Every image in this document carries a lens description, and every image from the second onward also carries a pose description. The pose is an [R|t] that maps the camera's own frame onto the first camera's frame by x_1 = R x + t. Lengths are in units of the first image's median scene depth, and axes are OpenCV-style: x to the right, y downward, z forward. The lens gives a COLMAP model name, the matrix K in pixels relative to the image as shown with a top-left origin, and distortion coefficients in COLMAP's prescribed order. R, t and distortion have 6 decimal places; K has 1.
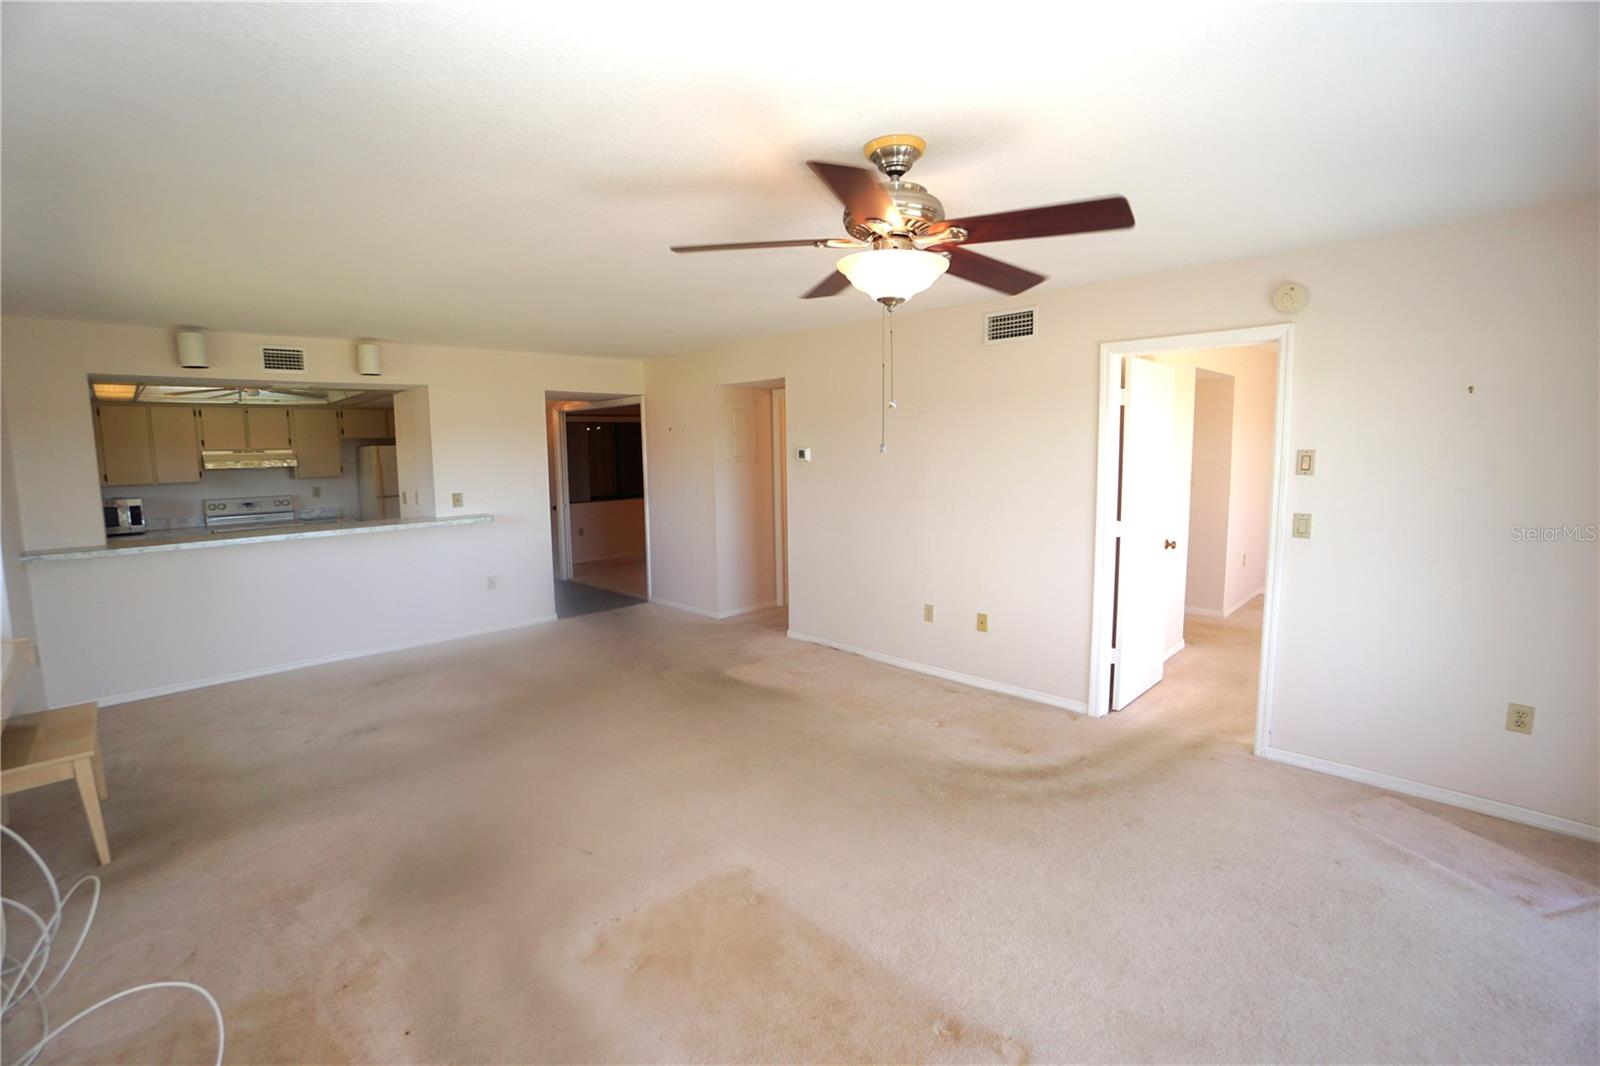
lens RADIAL K [[703.6, 0, 777.1], [0, 703.6, 523.1], [0, 0, 1]] dist [-0.066307, 0.023500]
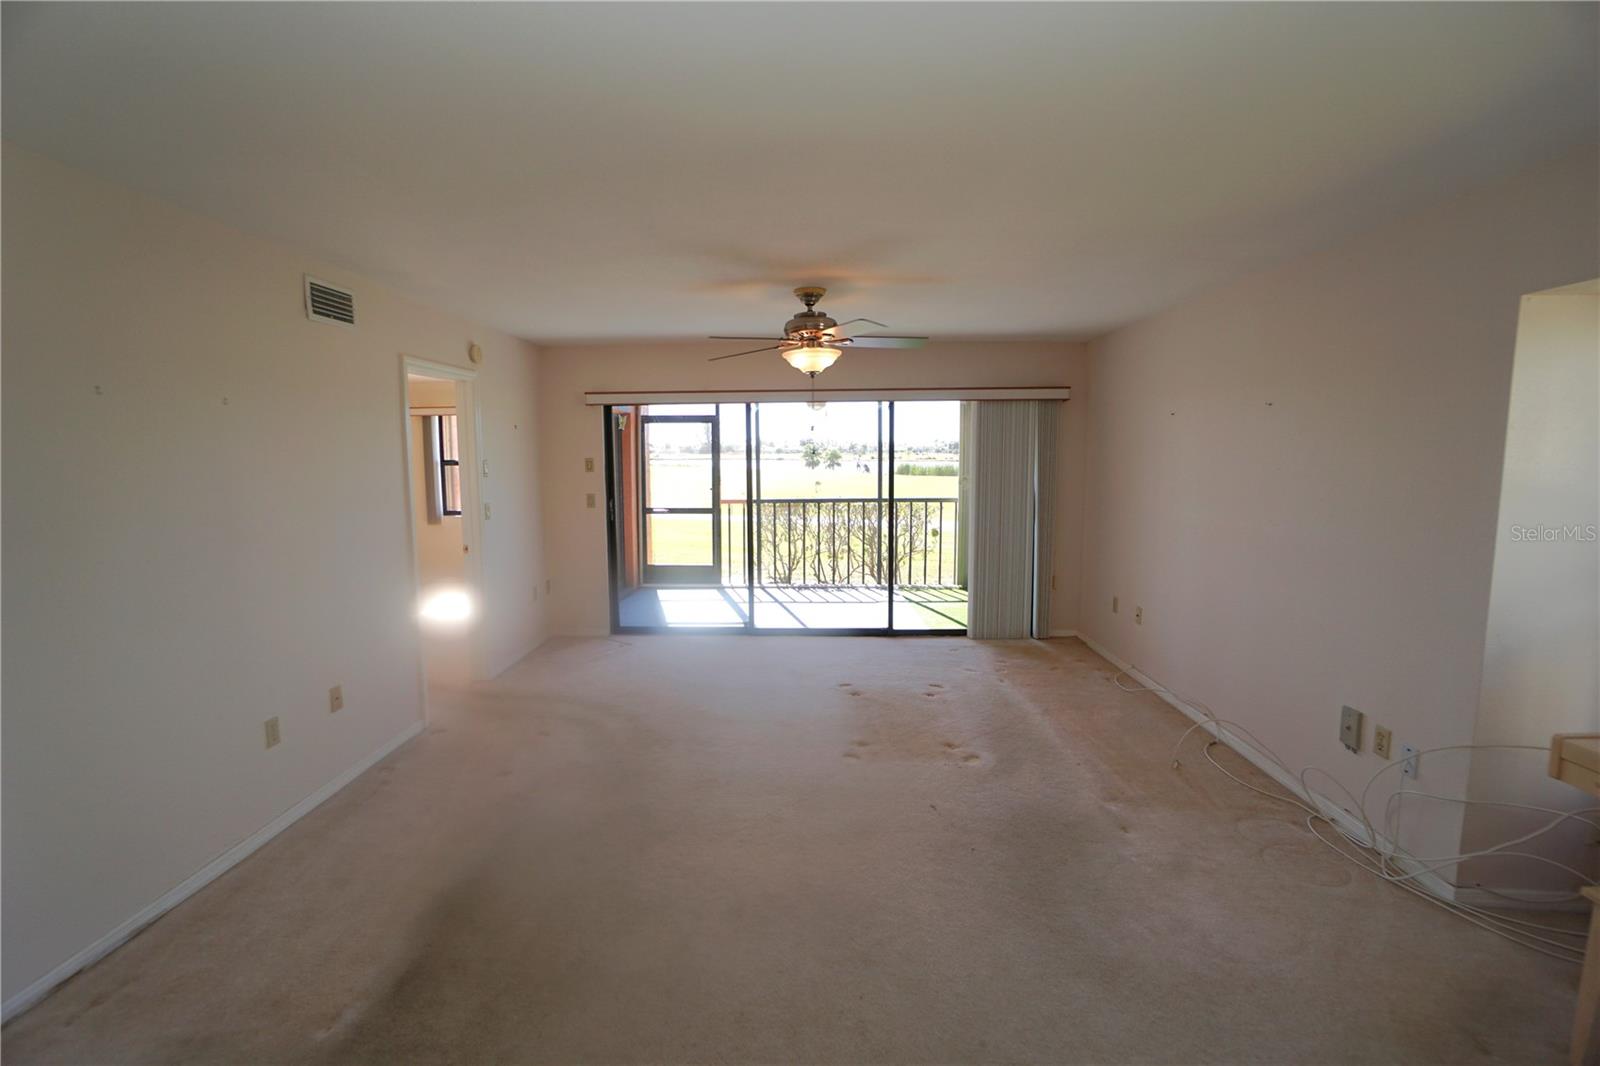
lens RADIAL K [[707.2, 0, 785.5], [0, 707.2, 527.1], [0, 0, 1]] dist [-0.056676, 0.021938]
pose [[-0.694542, -0.054406, 0.717392, -0.358648], [0.094679, 0.981553, 0.166103, -0.072483], [-0.713195, 0.183288, -0.676579, 0.737776]]
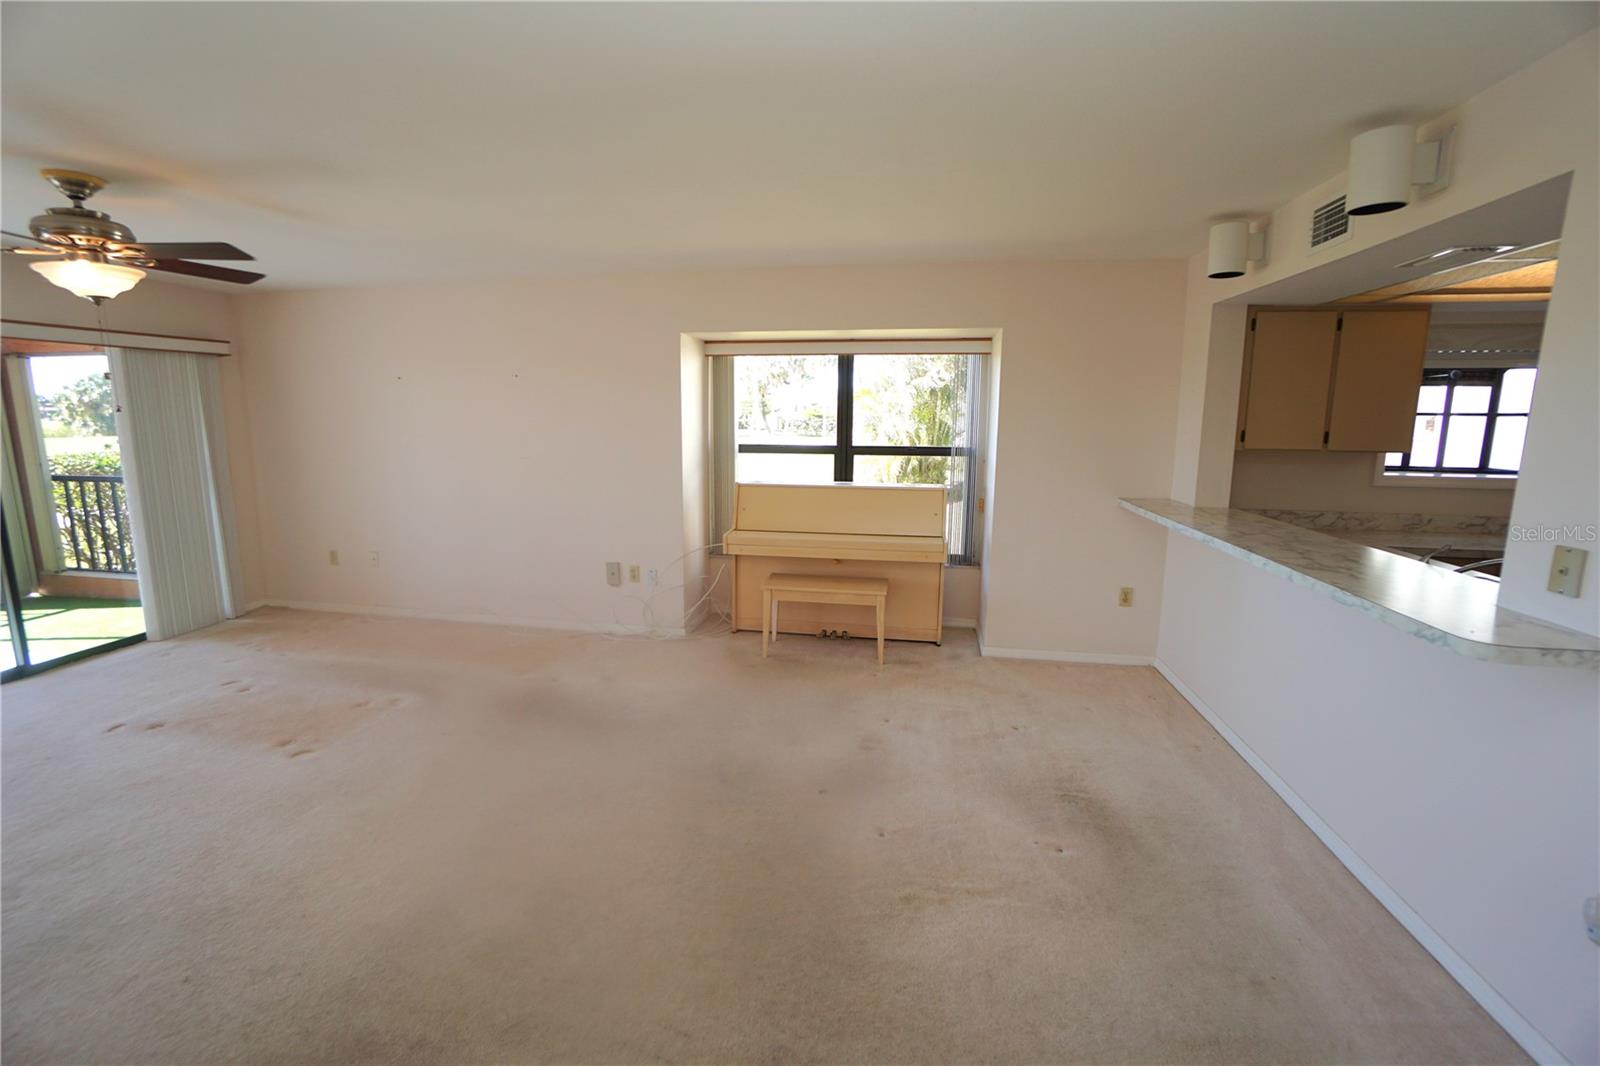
lens RADIAL K [[703.6, 0, 777.1], [0, 703.6, 523.1], [0, 0, 1]] dist [-0.066307, 0.023500]
pose [[-0.815229, 0.105218, -0.569500, -0.038733], [-0.050499, 0.966697, 0.250891, -0.089827], [0.576932, 0.233292, -0.782767, 0.880504]]
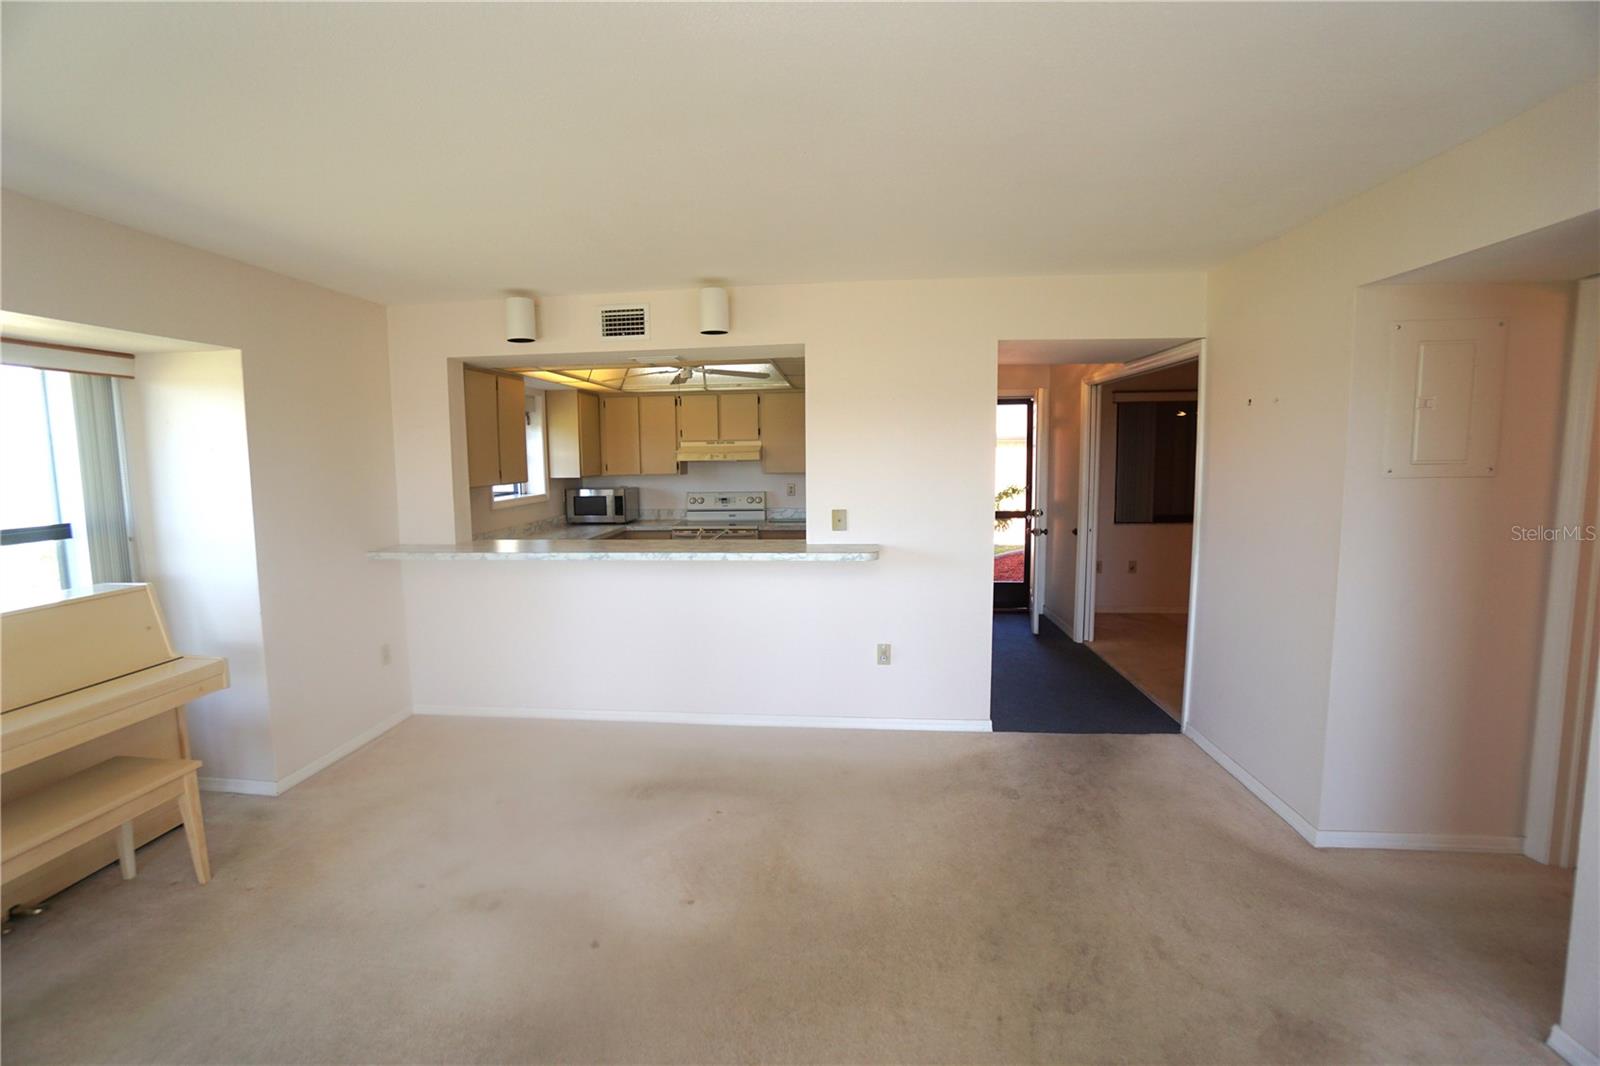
lens RADIAL K [[703.6, 0, 777.1], [0, 703.6, 523.1], [0, 0, 1]] dist [-0.066307, 0.023500]
pose [[0.643849, 0.087333, -0.760152, -0.000142], [-0.079815, 0.995711, 0.046793, -0.048516], [0.760978, 0.030544, 0.648058, 0.457505]]
